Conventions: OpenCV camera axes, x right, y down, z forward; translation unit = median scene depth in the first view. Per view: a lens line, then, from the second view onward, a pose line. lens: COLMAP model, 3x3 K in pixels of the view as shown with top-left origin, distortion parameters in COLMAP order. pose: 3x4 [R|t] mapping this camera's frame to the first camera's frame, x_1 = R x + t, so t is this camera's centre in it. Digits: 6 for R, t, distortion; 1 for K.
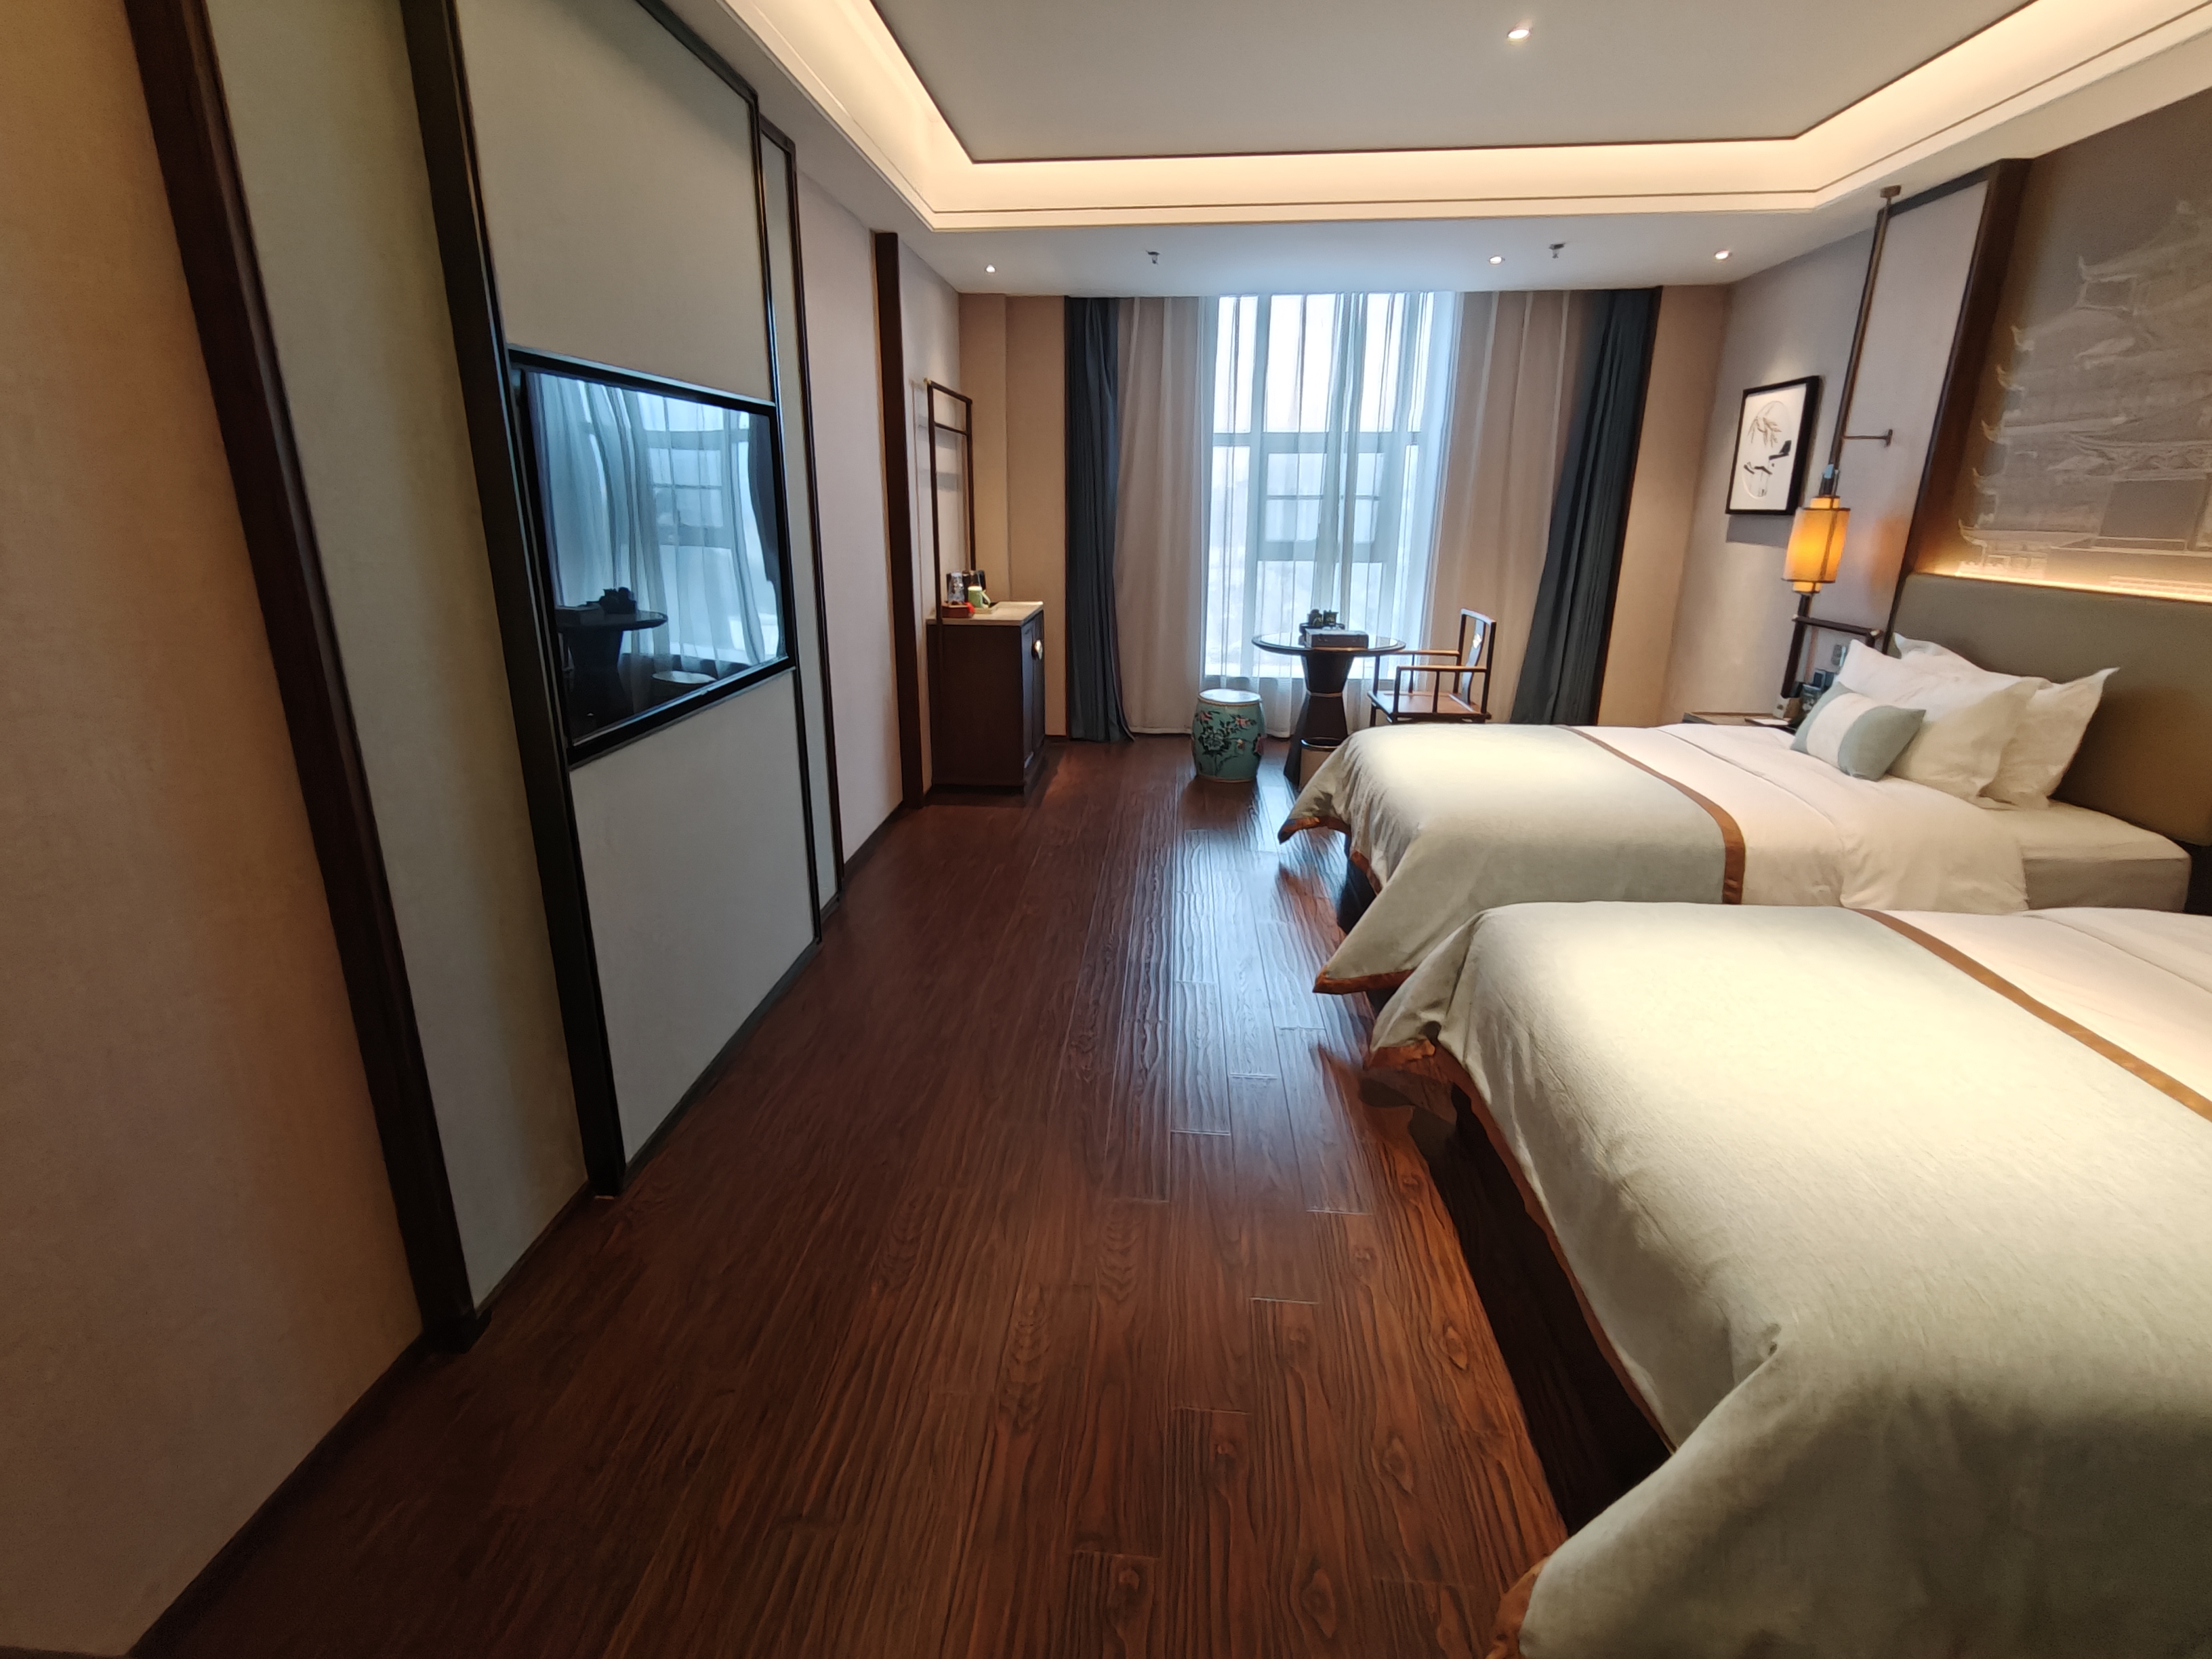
lens RADIAL K [[1037.2, 0, 1090.4], [0, 1037.2, 823.9], [0, 0, 1]] dist [-0.000451, 0.002294]
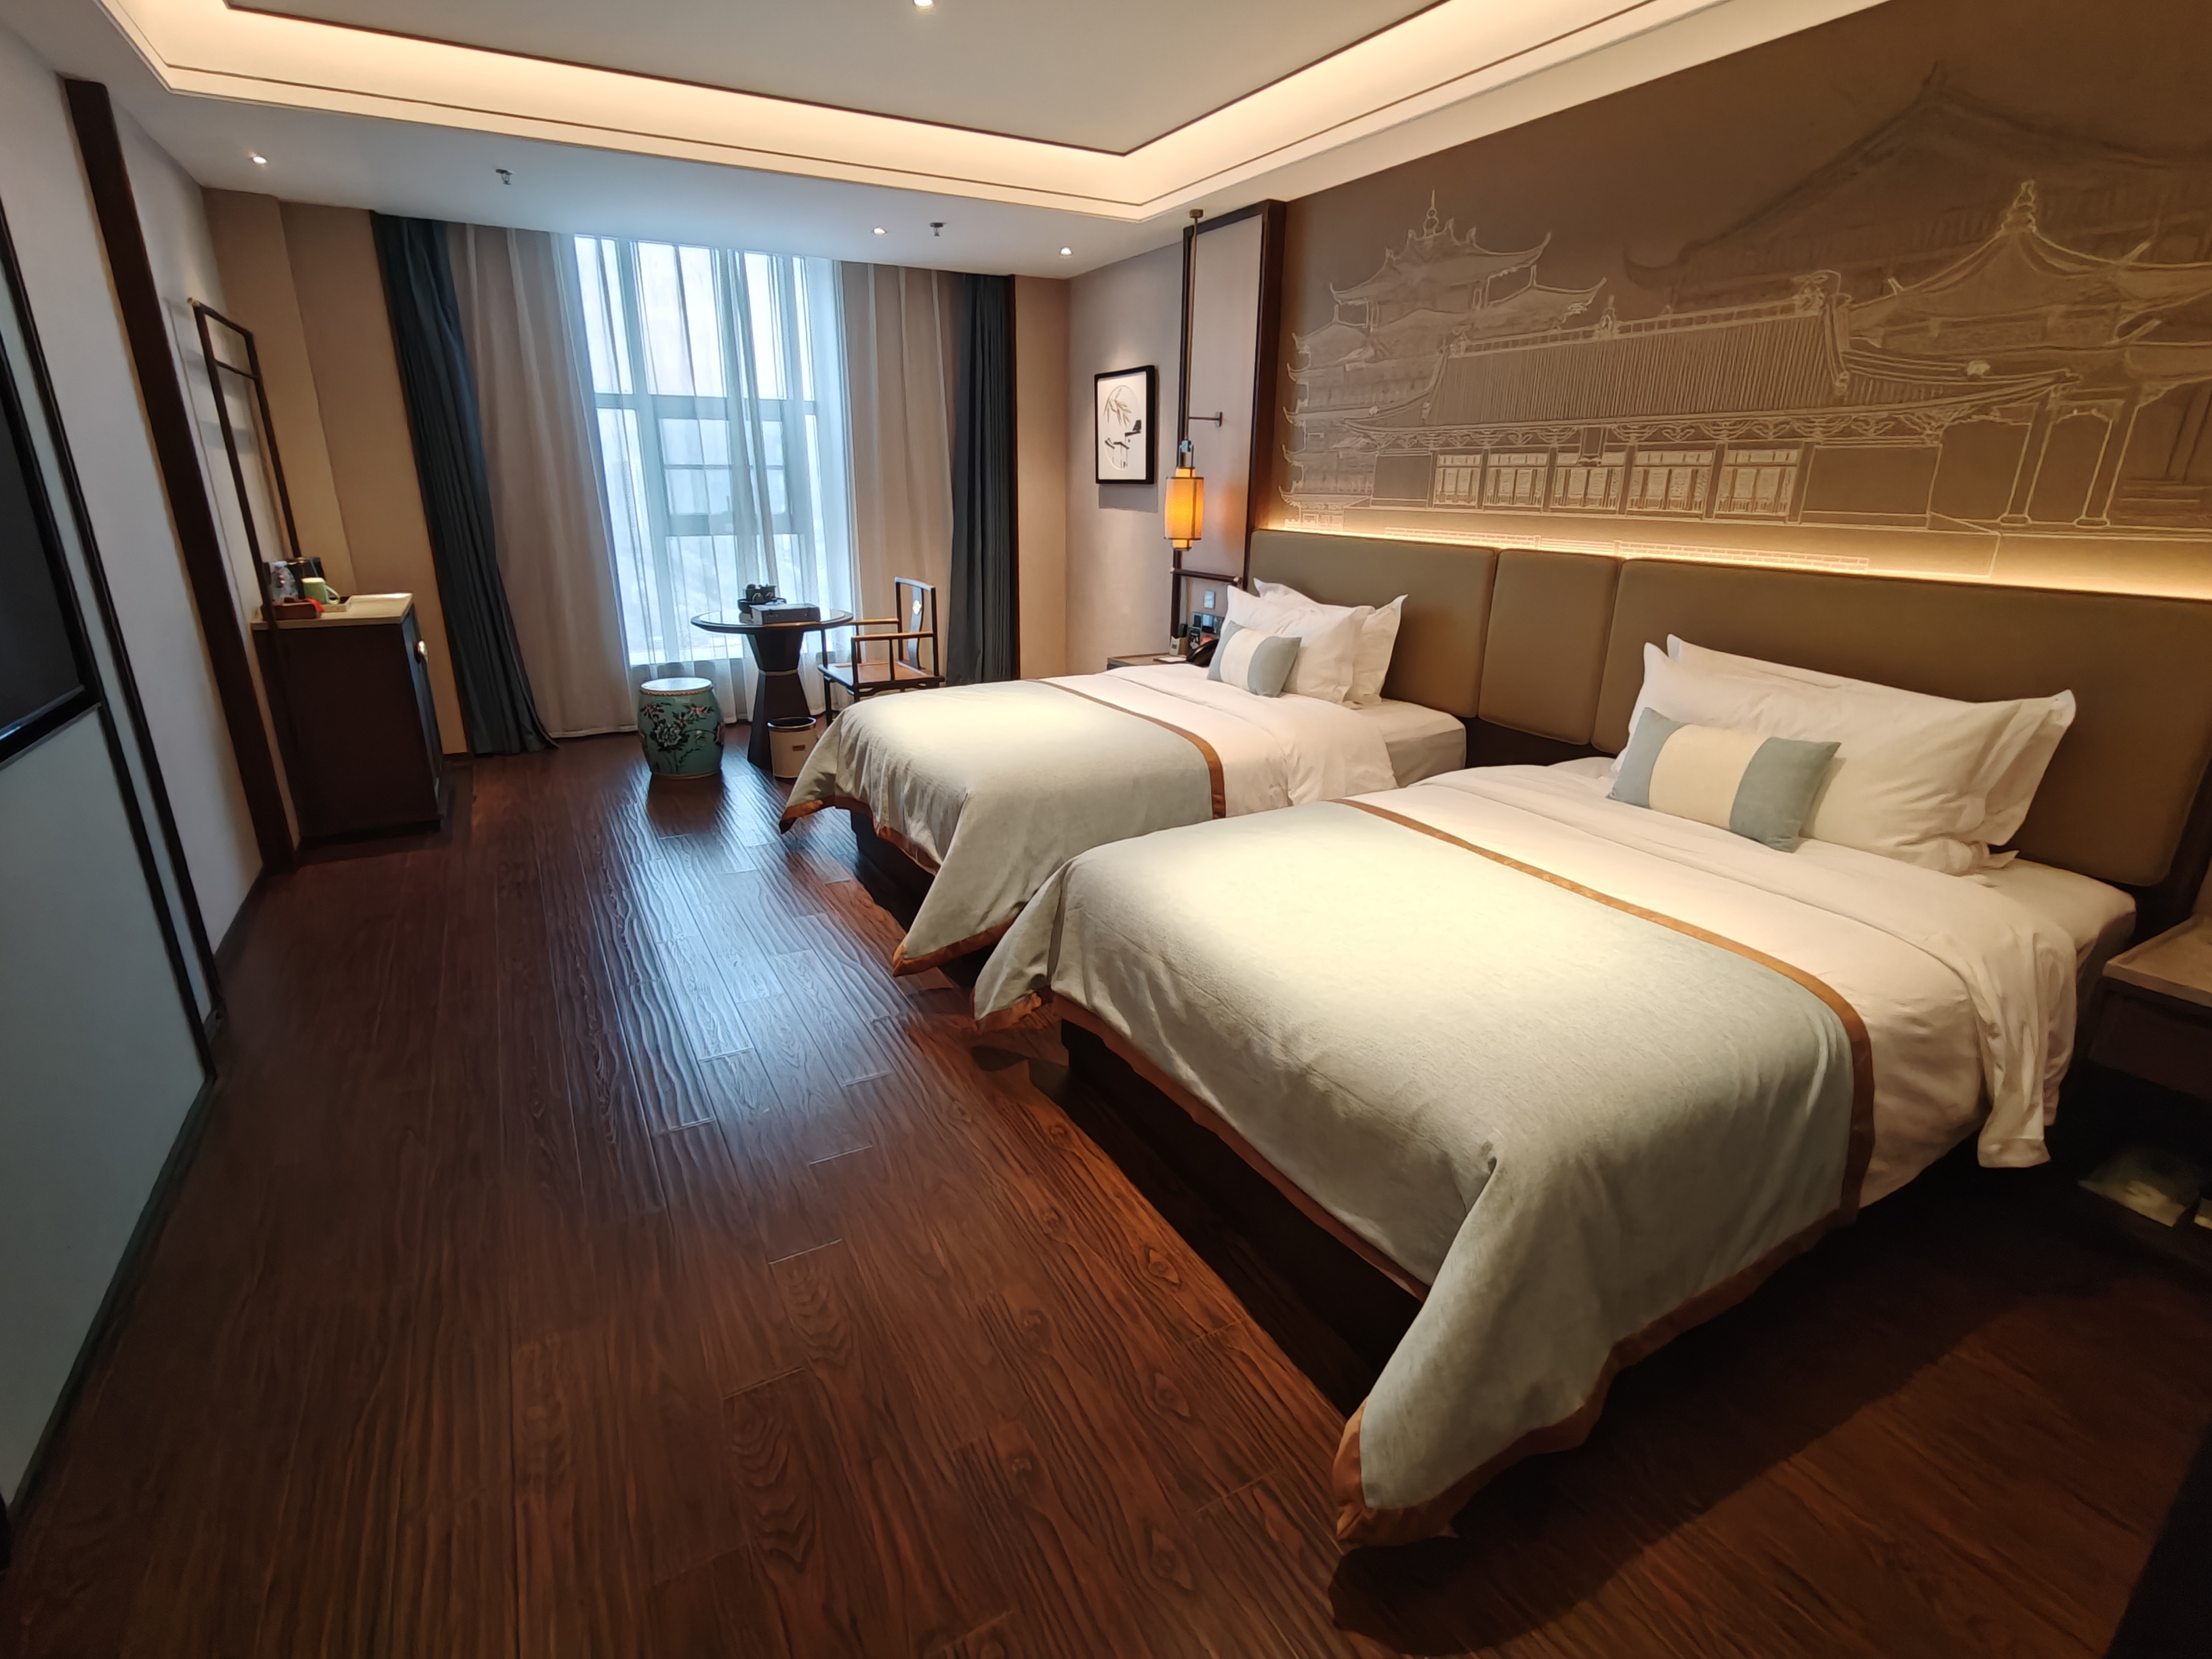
lens RADIAL K [[1037.2, 0, 1084.5], [0, 1037.2, 817.6], [0, 0, 1]] dist [-0.000451, 0.002294]
pose [[0.836575, -0.169501, 0.520971, -0.083979], [0.159556, 0.985093, 0.064292, -0.013098], [-0.524103, 0.029339, 0.851149, 0.055402]]
